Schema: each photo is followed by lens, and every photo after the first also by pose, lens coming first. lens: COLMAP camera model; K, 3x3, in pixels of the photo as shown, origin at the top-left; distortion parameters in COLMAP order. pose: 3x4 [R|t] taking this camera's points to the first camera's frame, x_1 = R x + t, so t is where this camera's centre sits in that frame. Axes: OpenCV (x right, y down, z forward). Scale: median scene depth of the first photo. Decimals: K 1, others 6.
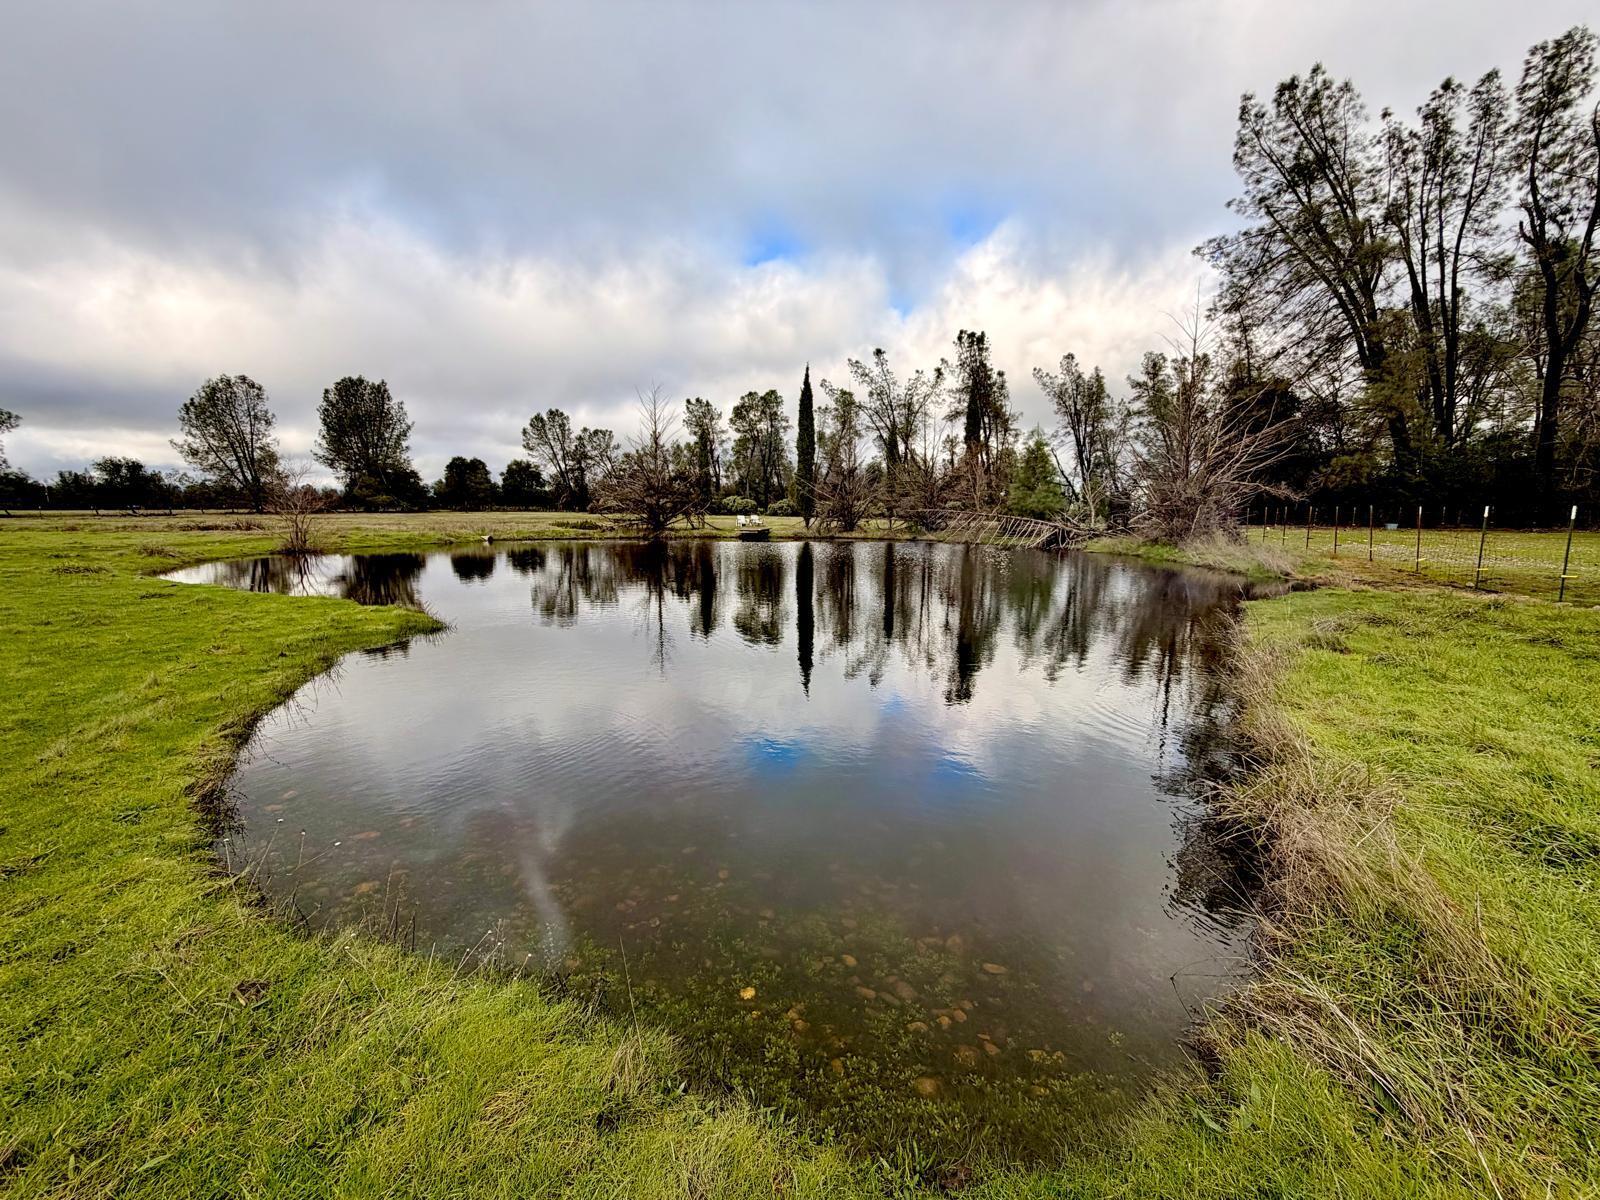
lens RADIAL K [[638.8, 0, 800.0], [0, 638.8, 600.0], [0, 0, 1]] dist [0.000638, 0.000143]
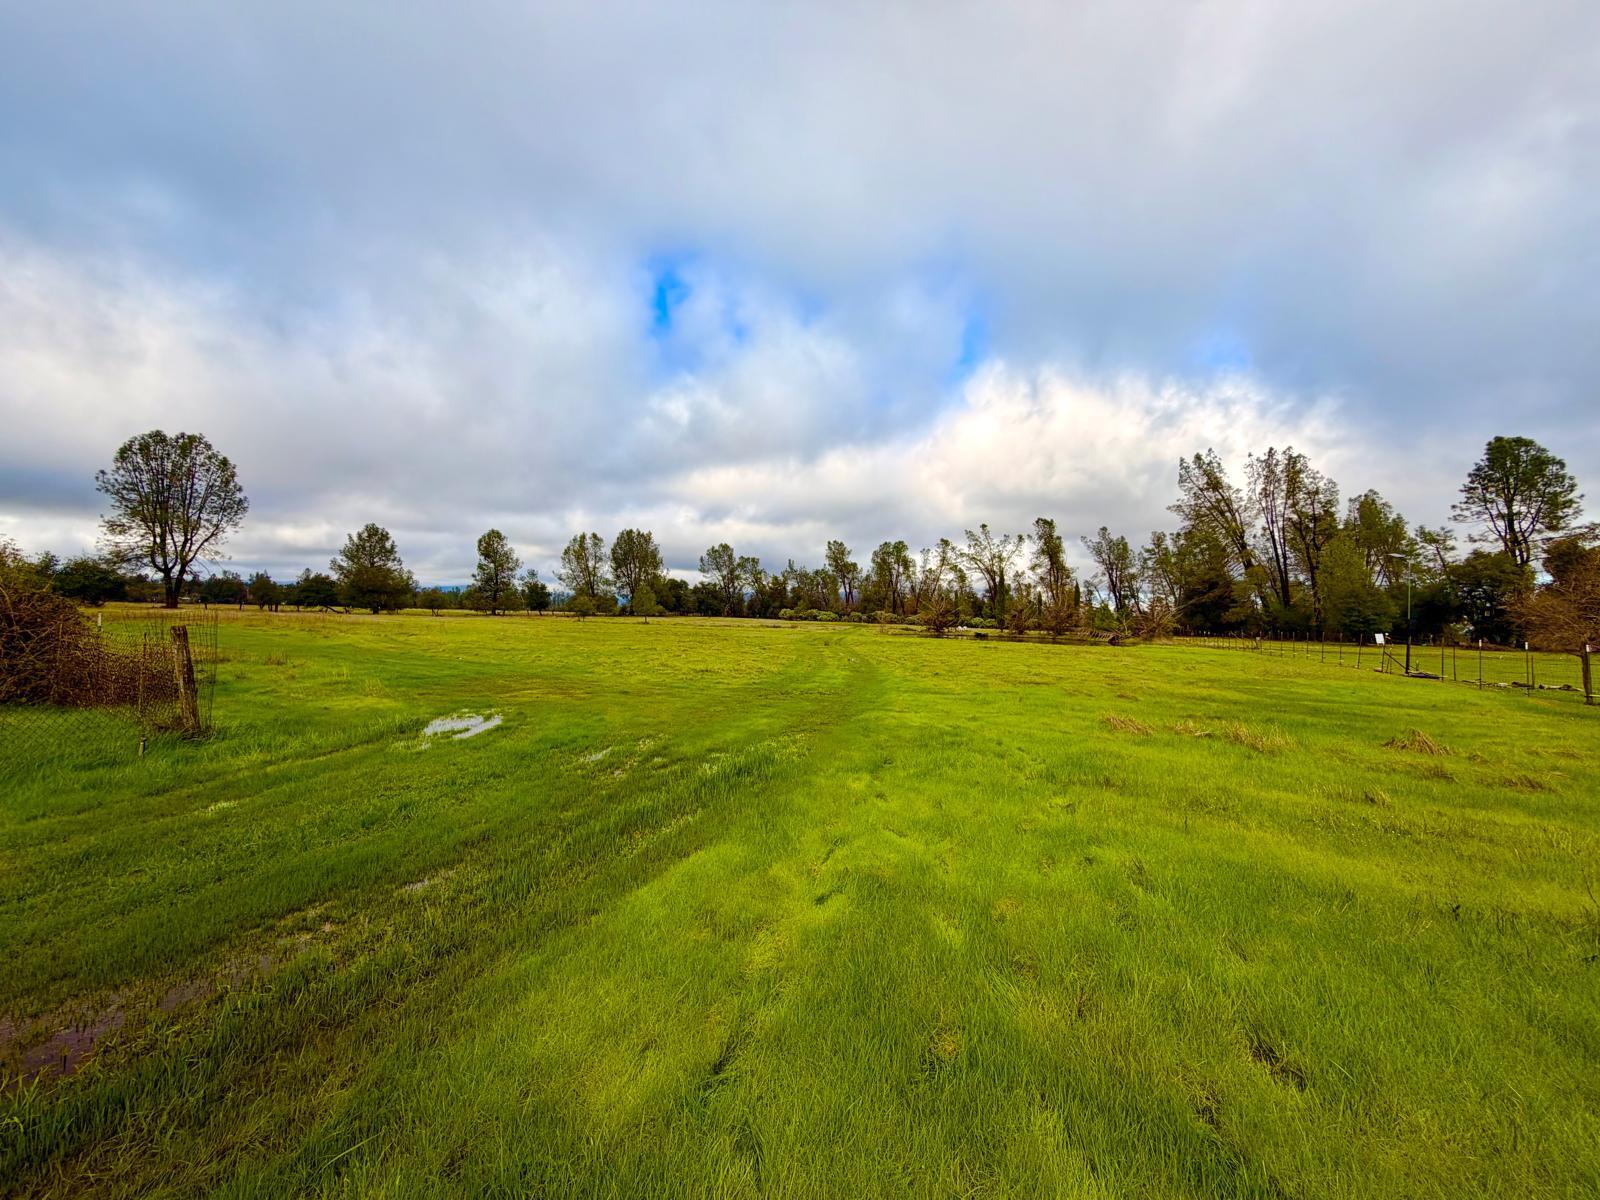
lens RADIAL K [[638.8, 0, 800.0], [0, 638.8, 600.0], [0, 0, 1]] dist [0.000638, 0.000143]
pose [[0.998918, 0.022578, -0.040669, -0.252316], [-0.028963, 0.986039, -0.163976, 0.068991], [0.036399, 0.164977, 0.985626, -0.537099]]
